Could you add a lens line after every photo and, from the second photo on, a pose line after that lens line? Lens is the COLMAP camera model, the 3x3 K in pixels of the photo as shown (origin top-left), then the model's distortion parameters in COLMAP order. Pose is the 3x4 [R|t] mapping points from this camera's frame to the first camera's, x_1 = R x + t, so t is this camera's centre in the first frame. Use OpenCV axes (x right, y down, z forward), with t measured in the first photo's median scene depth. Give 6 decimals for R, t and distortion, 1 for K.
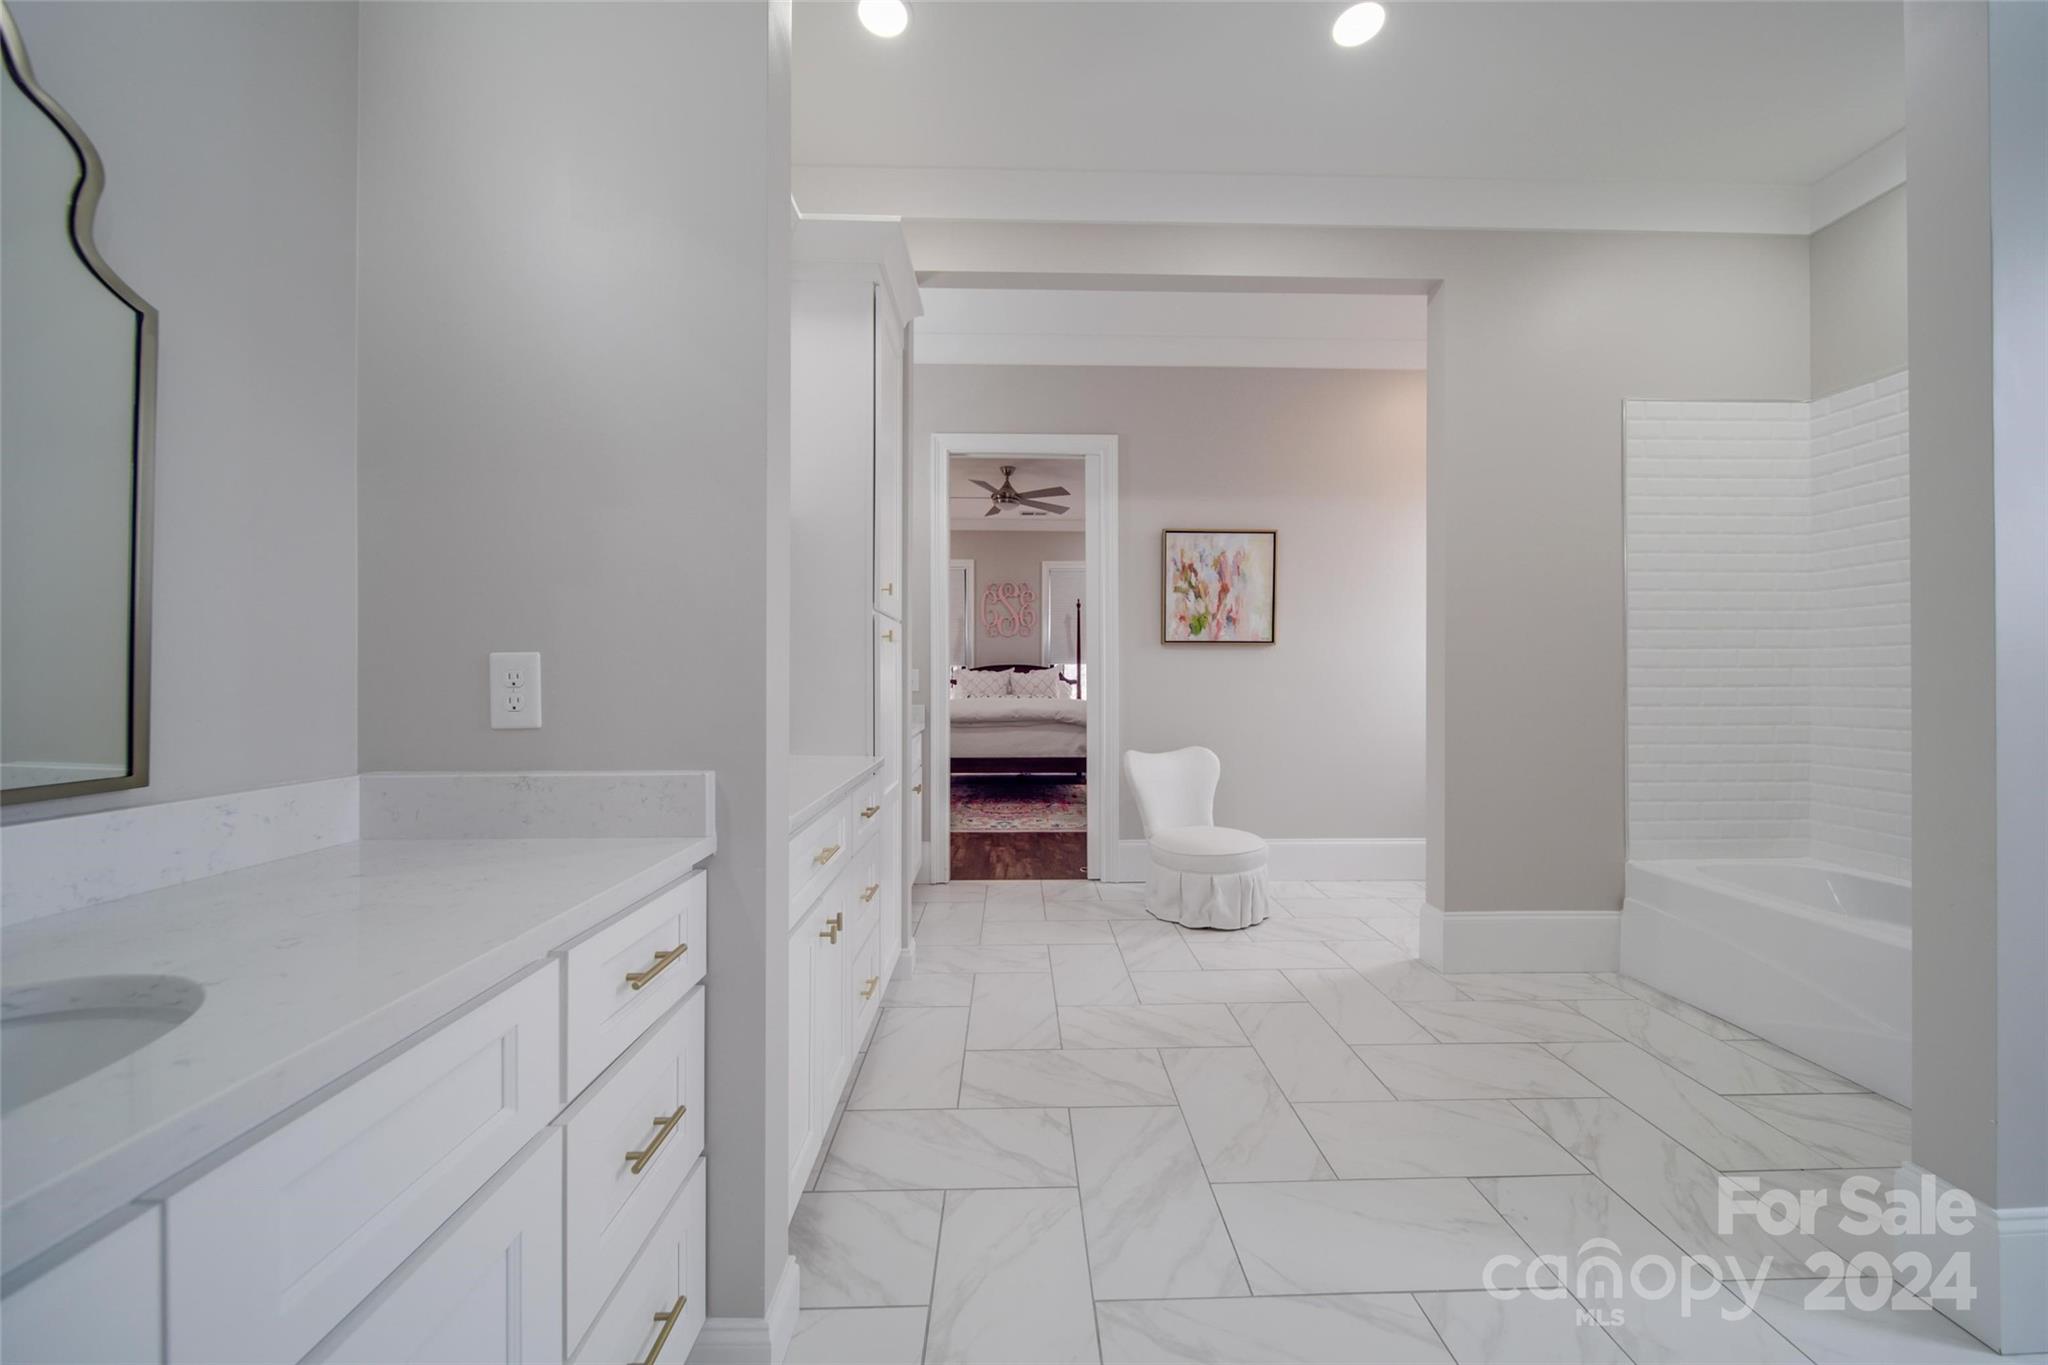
lens RADIAL K [[723.5, 0, 1025.4], [0, 723.5, 679.9], [0, 0, 1]] dist [0.001492, -0.001585]
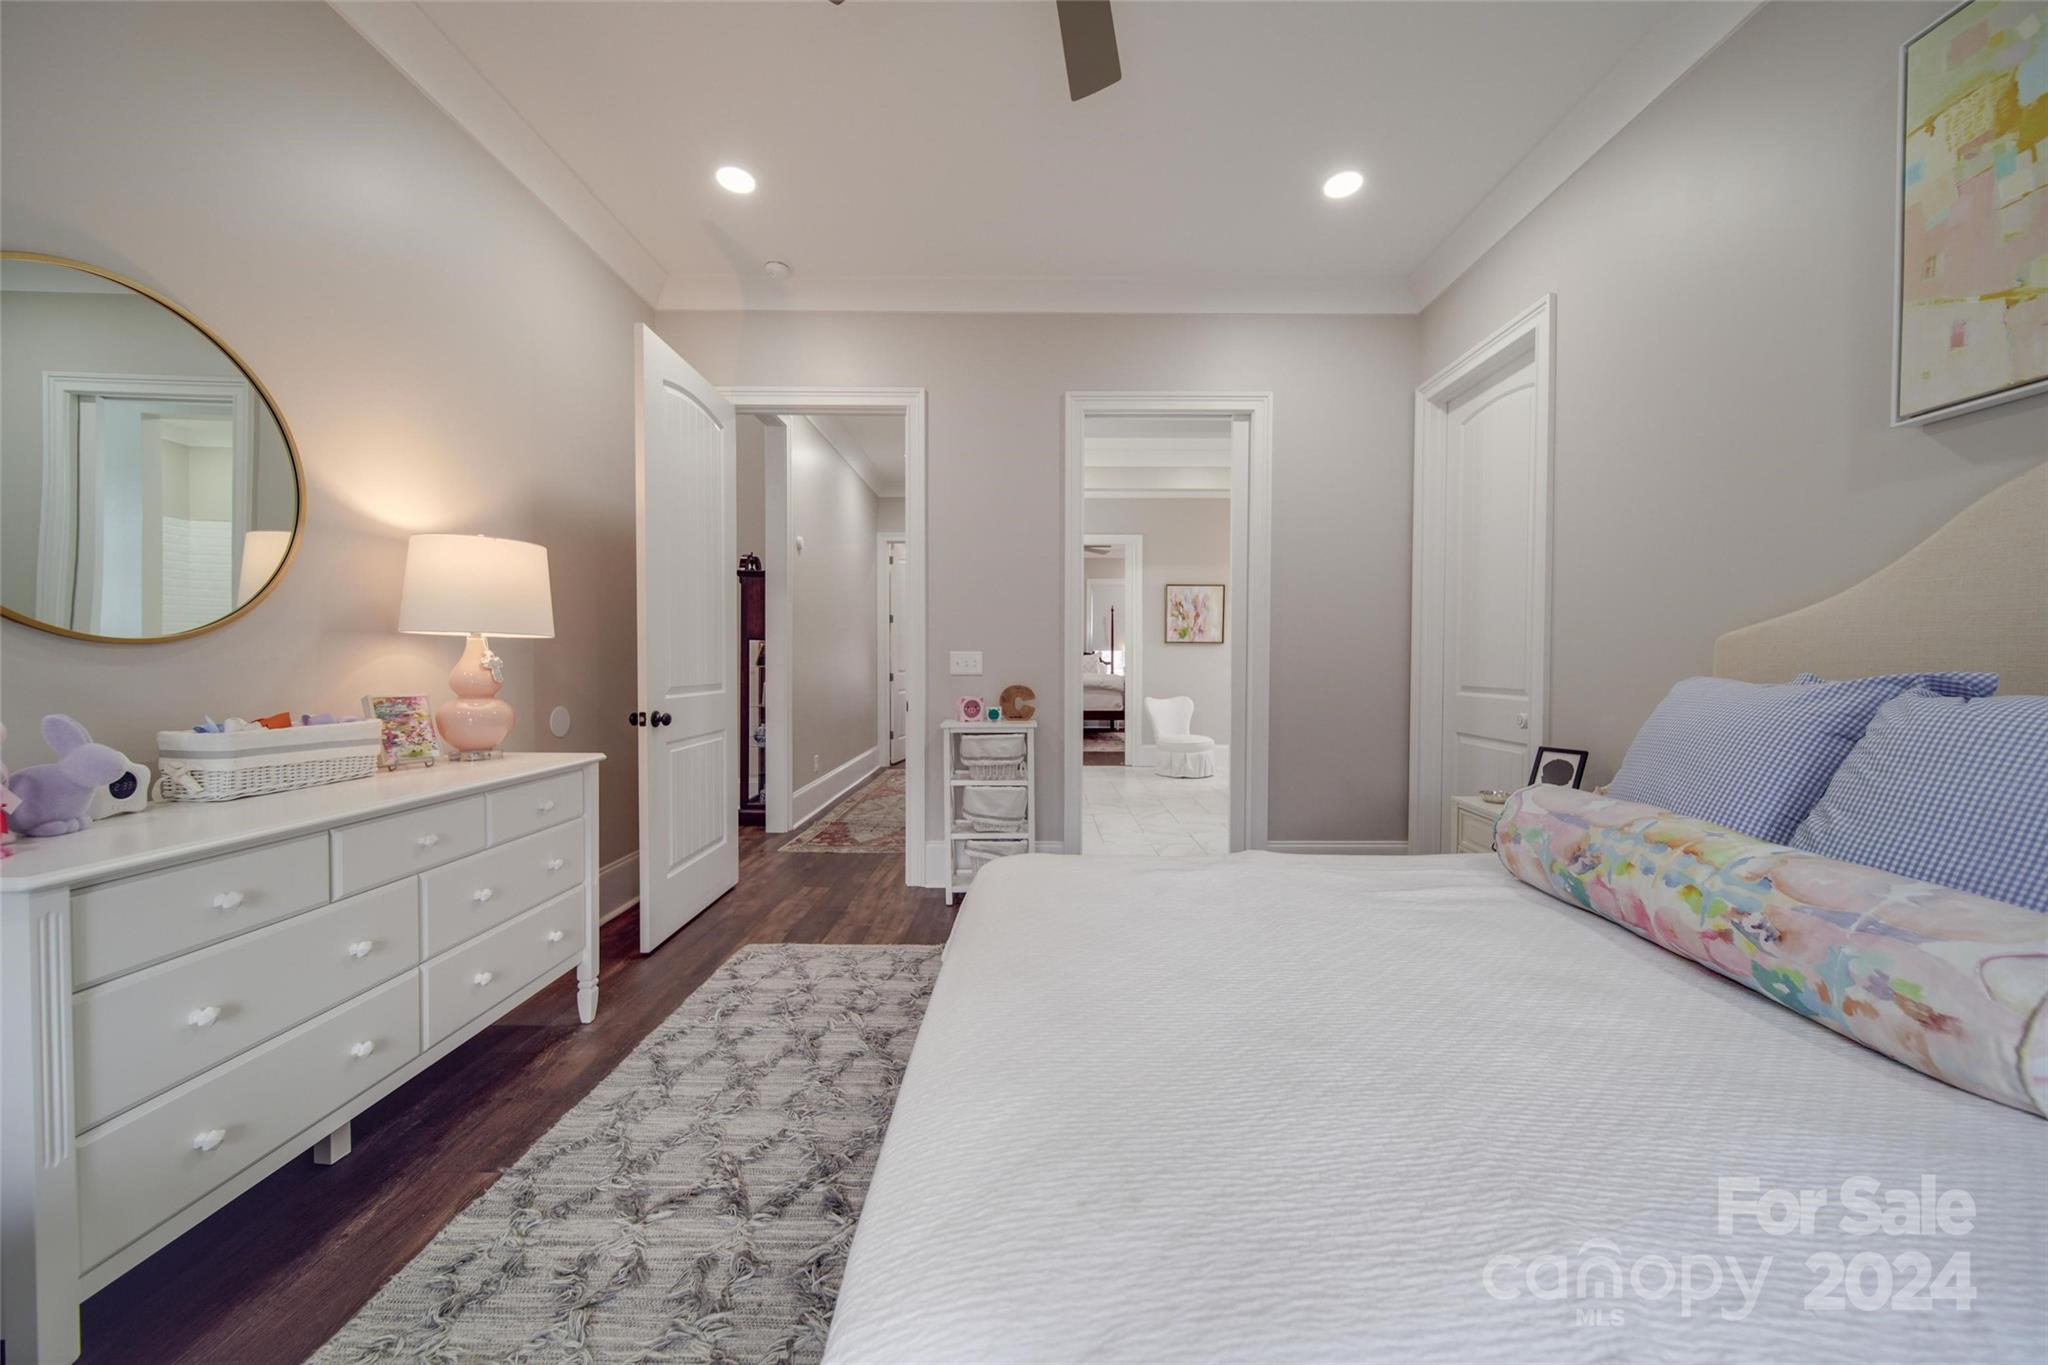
lens RADIAL K [[723.5, 0, 1030.3], [0, 723.5, 670.0], [0, 0, 1]] dist [0.001492, -0.001585]
pose [[0.999865, 0.005152, -0.015584, -0.073714], [-0.004969, 0.999918, 0.011790, 0.000220], [0.015644, -0.011711, 0.999809, -0.495369]]
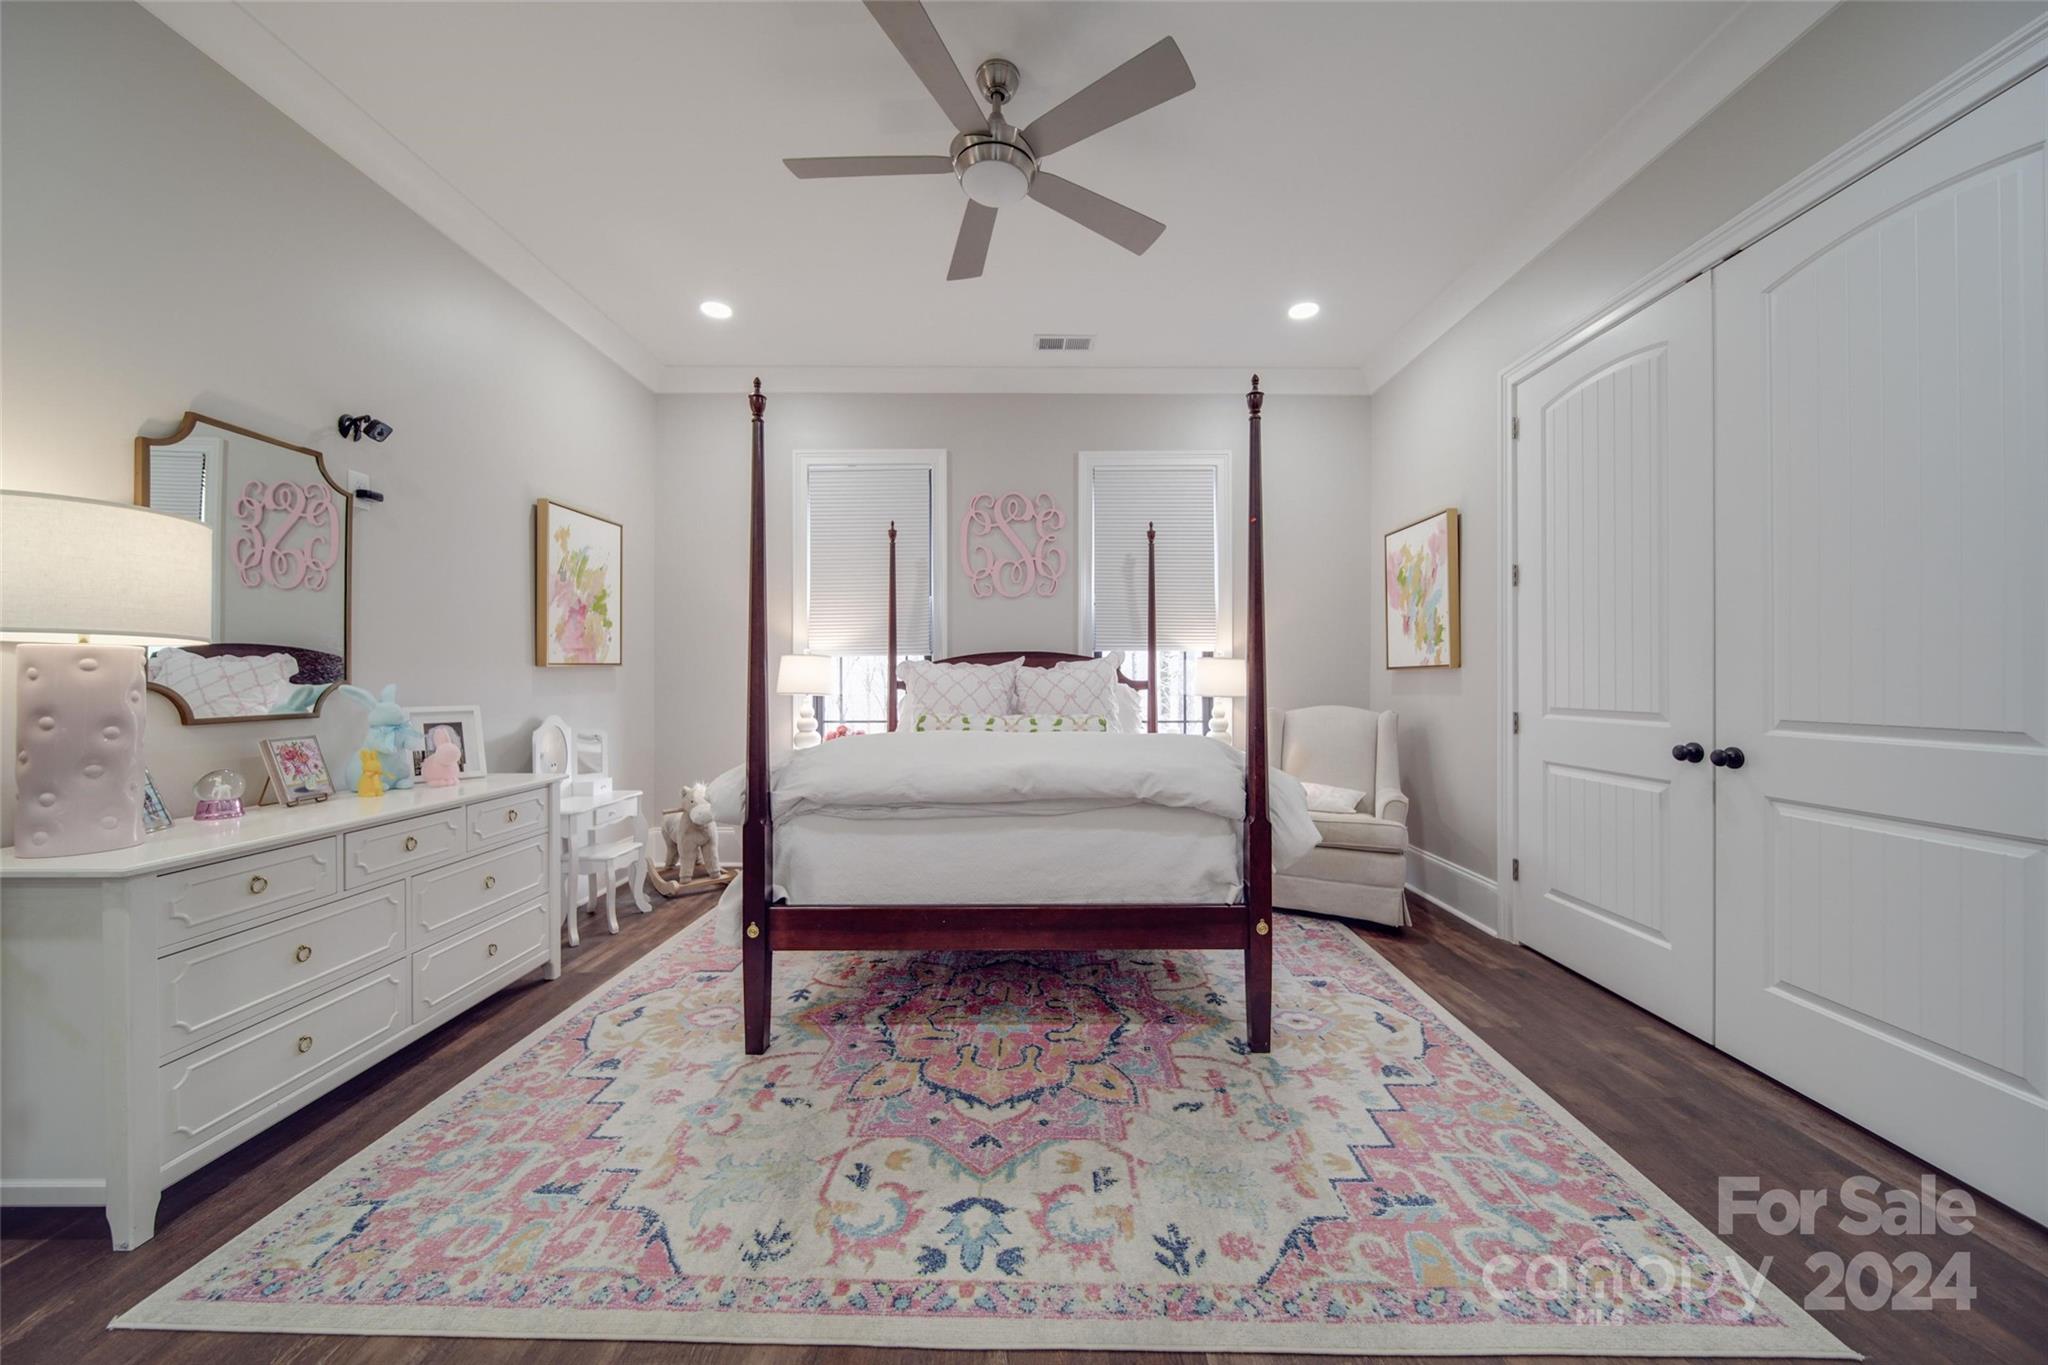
lens RADIAL K [[723.5, 0, 1024.4], [0, 723.5, 676.2], [0, 0, 1]] dist [0.001492, -0.001585]
pose [[0.999559, -0.005398, -0.029207, -0.001305], [0.005308, 0.999981, -0.003164, -0.002575], [0.029223, 0.003007, 0.999568, 0.530914]]
